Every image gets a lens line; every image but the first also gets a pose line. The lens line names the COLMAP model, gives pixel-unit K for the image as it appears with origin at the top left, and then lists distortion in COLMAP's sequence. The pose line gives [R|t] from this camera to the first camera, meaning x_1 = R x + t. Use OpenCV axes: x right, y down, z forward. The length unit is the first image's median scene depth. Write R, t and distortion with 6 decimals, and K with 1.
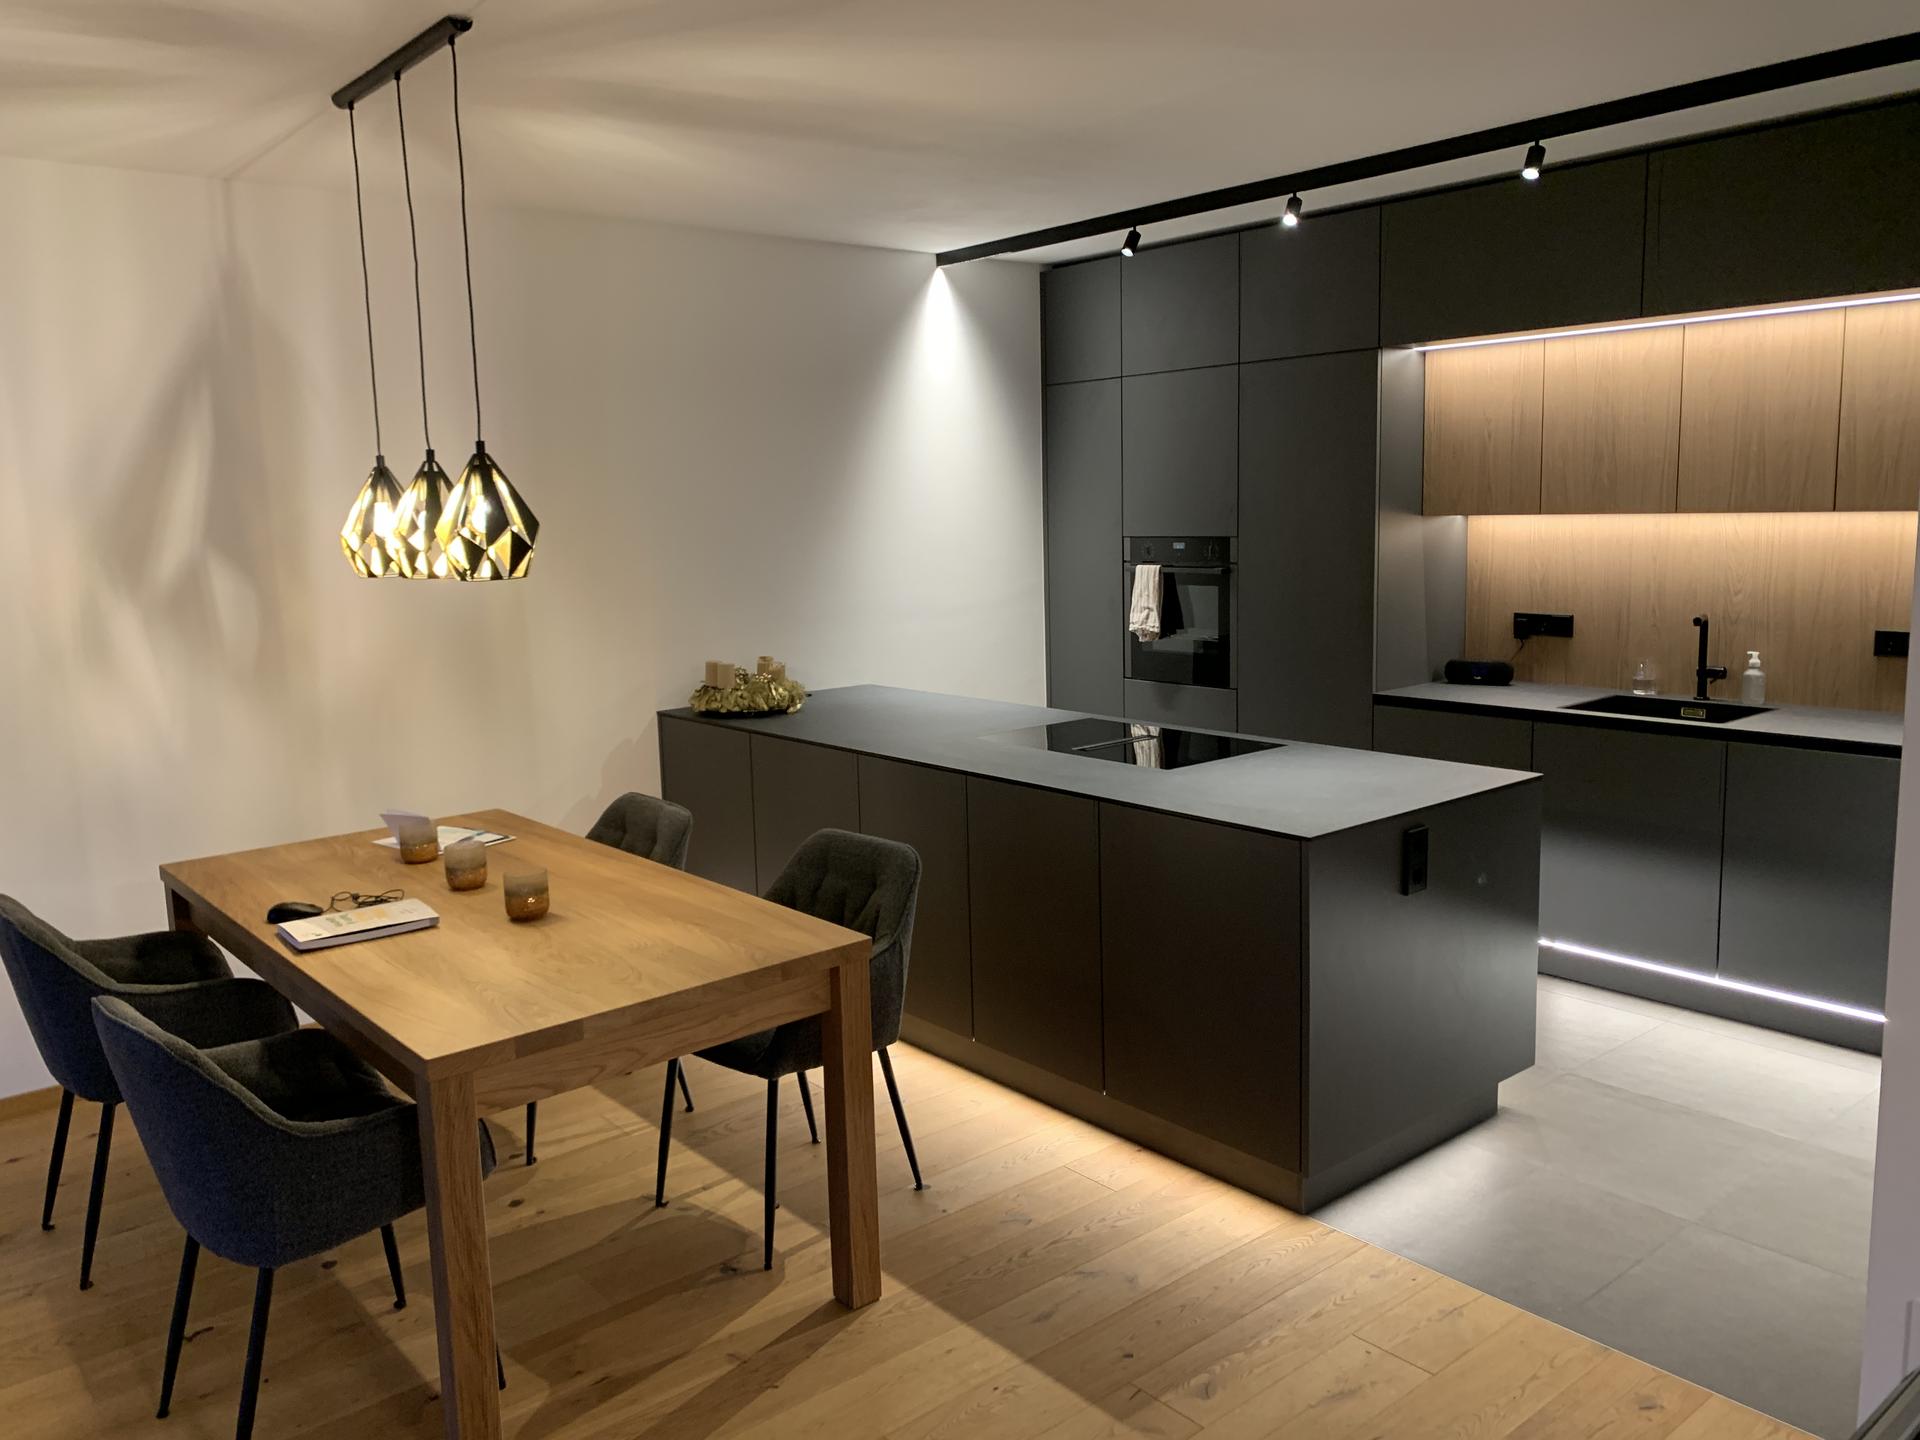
lens RADIAL K [[1474.4, 0, 956.1], [0, 1474.4, 709.1], [0, 0, 1]] dist [0.014418, -0.016094]
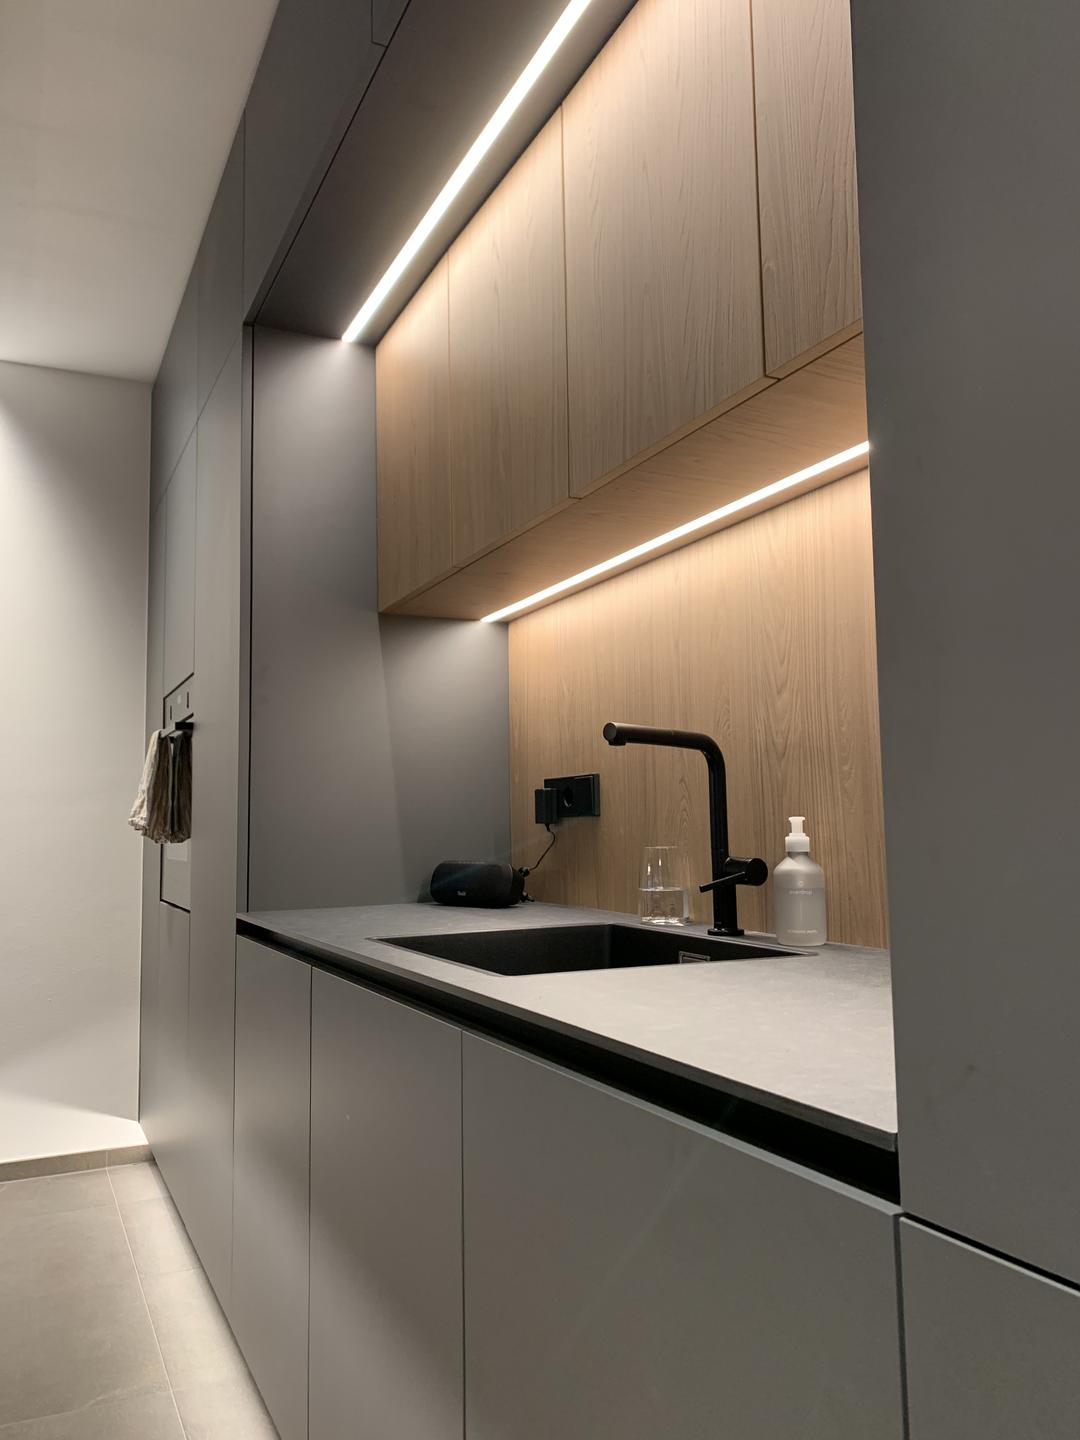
lens RADIAL K [[1105.8, 0, 588.5], [0, 1105.8, 717.9], [0, 0, 1]] dist [0.014418, -0.016094]
pose [[0.976420, -0.010474, -0.215624, 0.550915], [-0.040480, 0.972223, -0.230531, 0.008964], [0.212049, 0.233823, 0.948874, 0.683228]]
